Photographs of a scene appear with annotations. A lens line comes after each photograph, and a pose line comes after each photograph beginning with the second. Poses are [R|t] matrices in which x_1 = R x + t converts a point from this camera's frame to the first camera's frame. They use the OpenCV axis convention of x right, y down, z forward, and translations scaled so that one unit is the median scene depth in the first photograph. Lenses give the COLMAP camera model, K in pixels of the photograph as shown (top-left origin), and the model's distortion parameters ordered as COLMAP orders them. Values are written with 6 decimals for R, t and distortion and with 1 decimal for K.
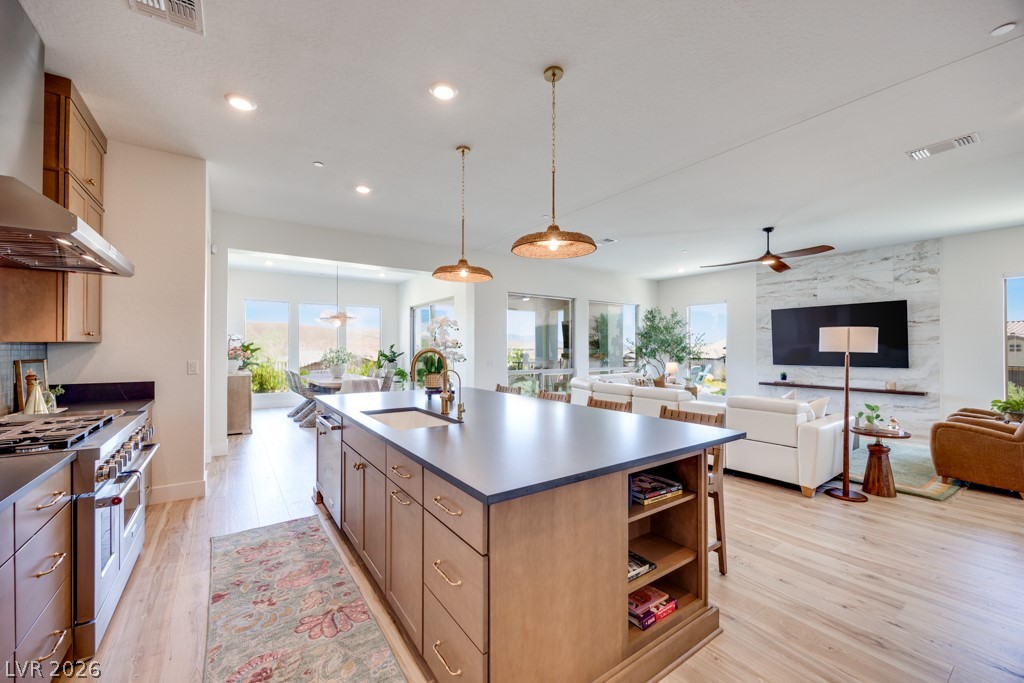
lens RADIAL K [[398.4, 0, 499.1], [0, 398.4, 346.1], [0, 0, 1]] dist [-0.001904, -0.000227]
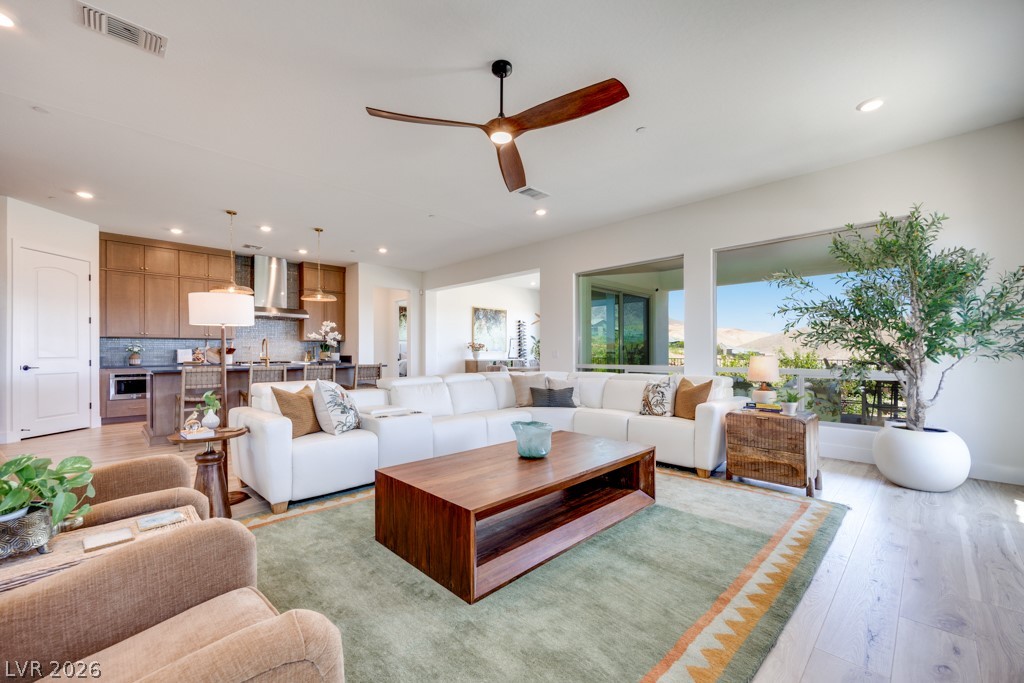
lens RADIAL K [[415.9, 0, 506.6], [0, 415.9, 349.6], [0, 0, 1]] dist [0.004027, 0.000038]
pose [[0.173255, -0.012014, -0.984804, 1.046107], [0.008449, 0.999907, -0.010712, 0.046207], [0.984841, -0.006465, 0.173340, 0.818723]]
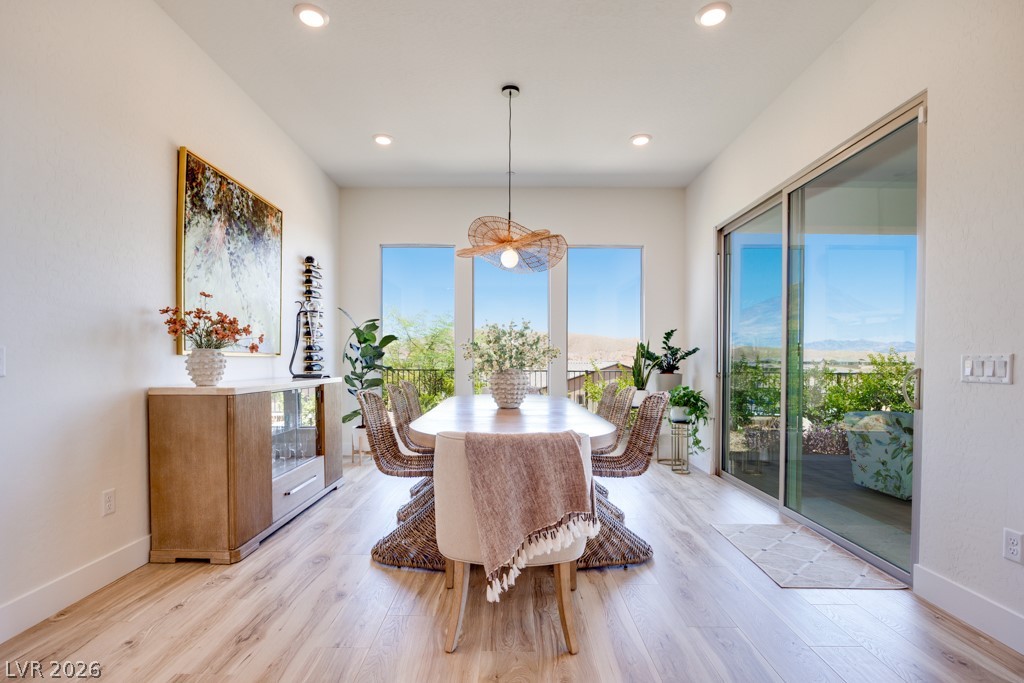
lens RADIAL K [[484.1, 0, 495.4], [0, 484.1, 370.0], [0, 0, 1]] dist [-0.003034, -0.000351]
pose [[0.810689, 0.010559, -0.585382, -0.195061], [0.003033, 0.999748, 0.022234, 0.043392], [0.585470, -0.019800, 0.810453, 0.790885]]
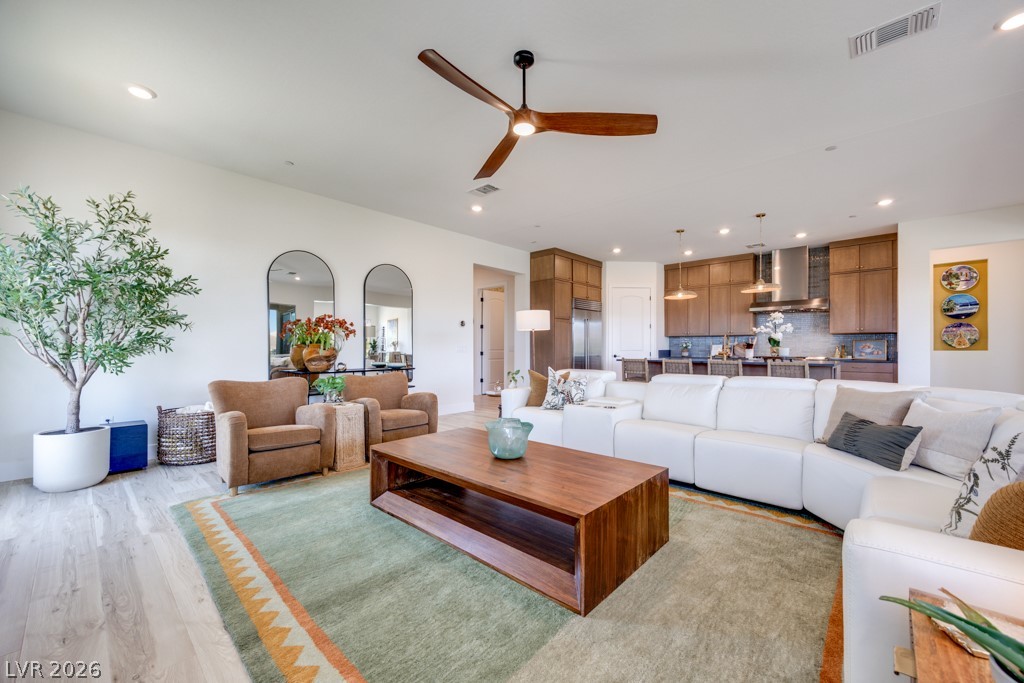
lens RADIAL K [[400.4, 0, 518.4], [0, 400.4, 346.3], [0, 0, 1]] dist [0.001471, 0.000196]
pose [[-0.971912, -0.005857, -0.235272, 0.709368], [-0.003461, 0.999938, -0.010597, 0.047734], [0.235319, -0.009485, -0.971872, 1.304185]]
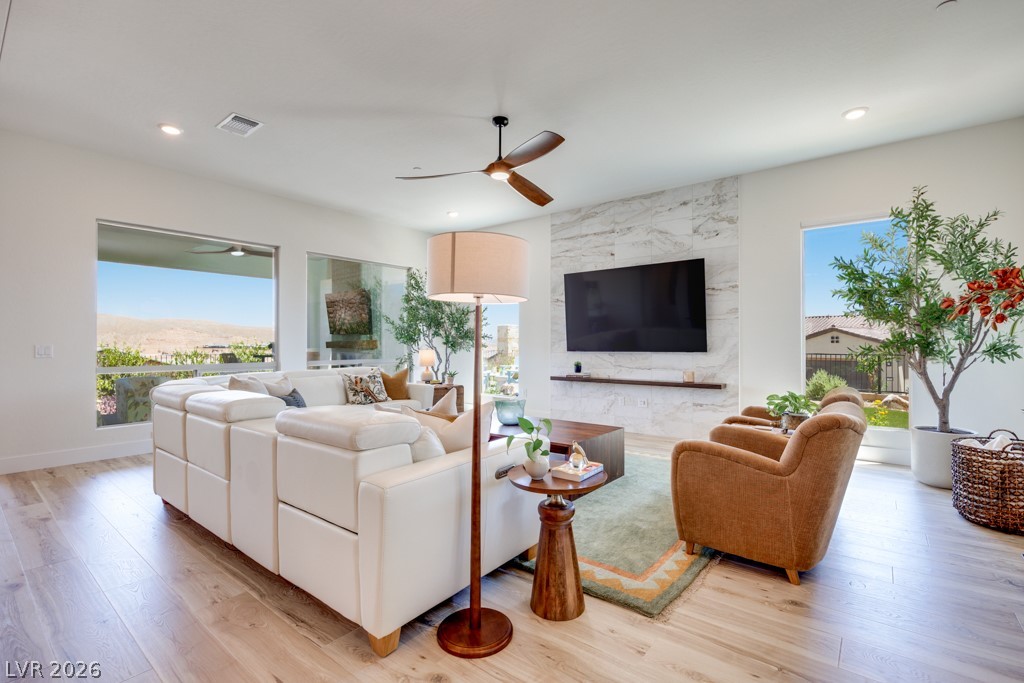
lens RADIAL K [[460.8, 0, 521.7], [0, 460.8, 344.2], [0, 0, 1]] dist [-0.008091, 0.000152]
pose [[0.952116, -0.003901, 0.305711, 0.441894], [0.002185, 0.999980, 0.005955, 0.035122], [-0.305728, -0.005002, 0.952106, 0.294151]]
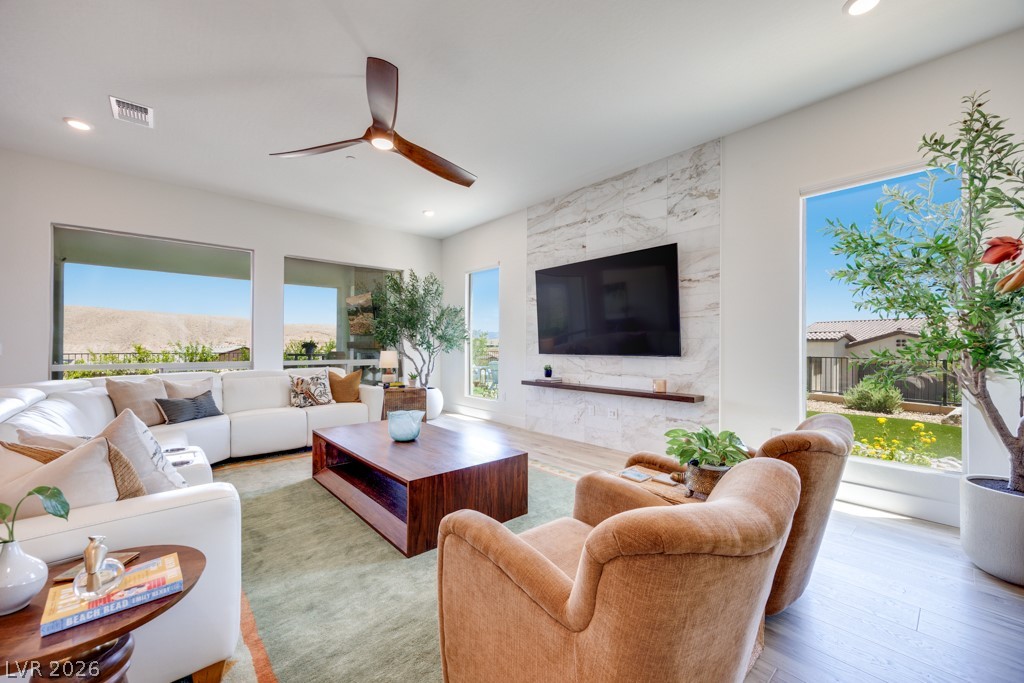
lens RADIAL K [[400.4, 0, 518.4], [0, 400.4, 346.3], [0, 0, 1]] dist [0.001471, 0.000196]
pose [[0.990449, 0.001795, 0.137868, 0.693656], [-0.002792, 0.999971, 0.007040, 0.036147], [-0.137851, -0.007358, 0.990426, 0.424860]]
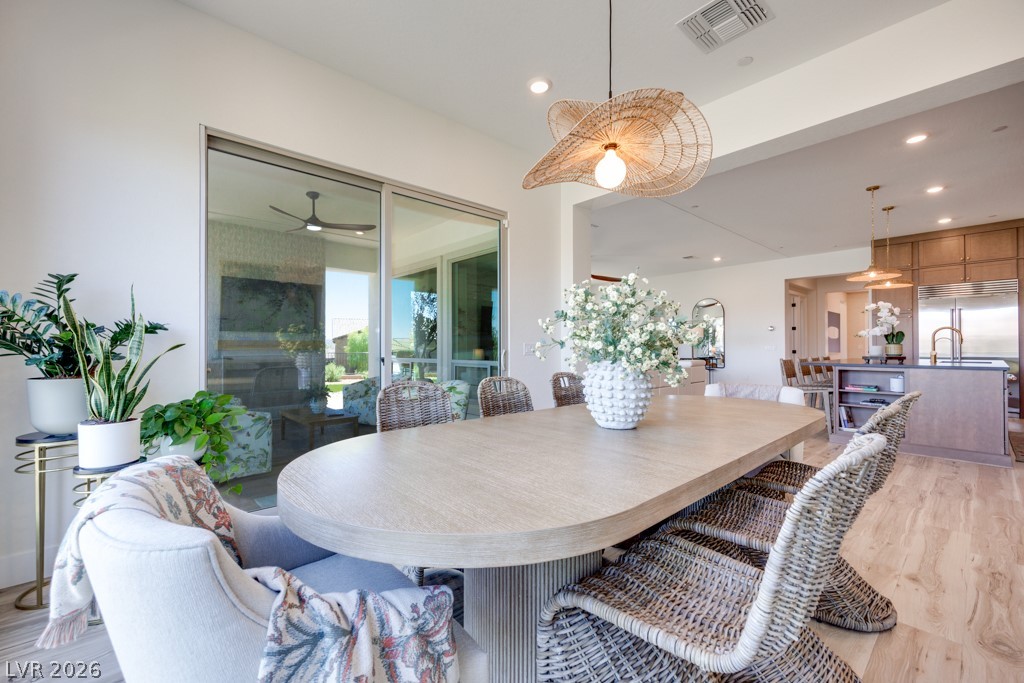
lens RADIAL K [[415.9, 0, 506.6], [0, 415.9, 349.6], [0, 0, 1]] dist [0.004027, 0.000038]
pose [[-0.125775, -0.008299, 0.992024, -0.760965], [-0.006047, 0.999953, 0.007599, 0.046088], [-0.992040, -0.005043, -0.125820, 1.347927]]
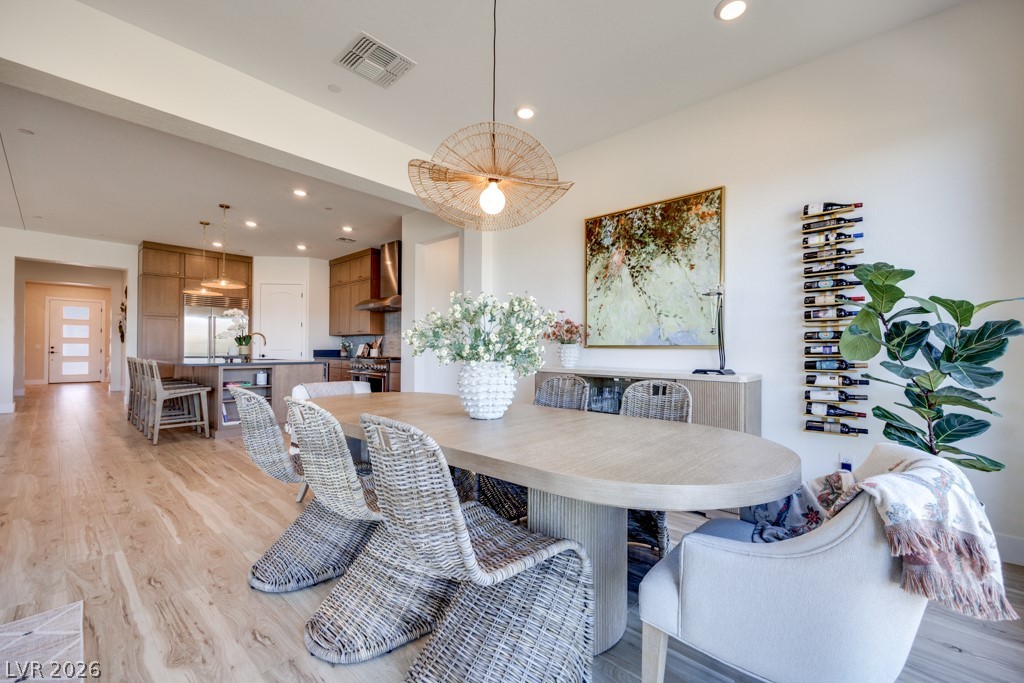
lens RADIAL K [[415.9, 0, 506.6], [0, 415.9, 349.6], [0, 0, 1]] dist [0.004027, 0.000038]
pose [[-0.972938, -0.010323, -0.230836, -0.435169], [-0.009329, 0.999942, -0.005395, 0.045172], [0.230878, -0.003096, -0.972978, 1.560381]]
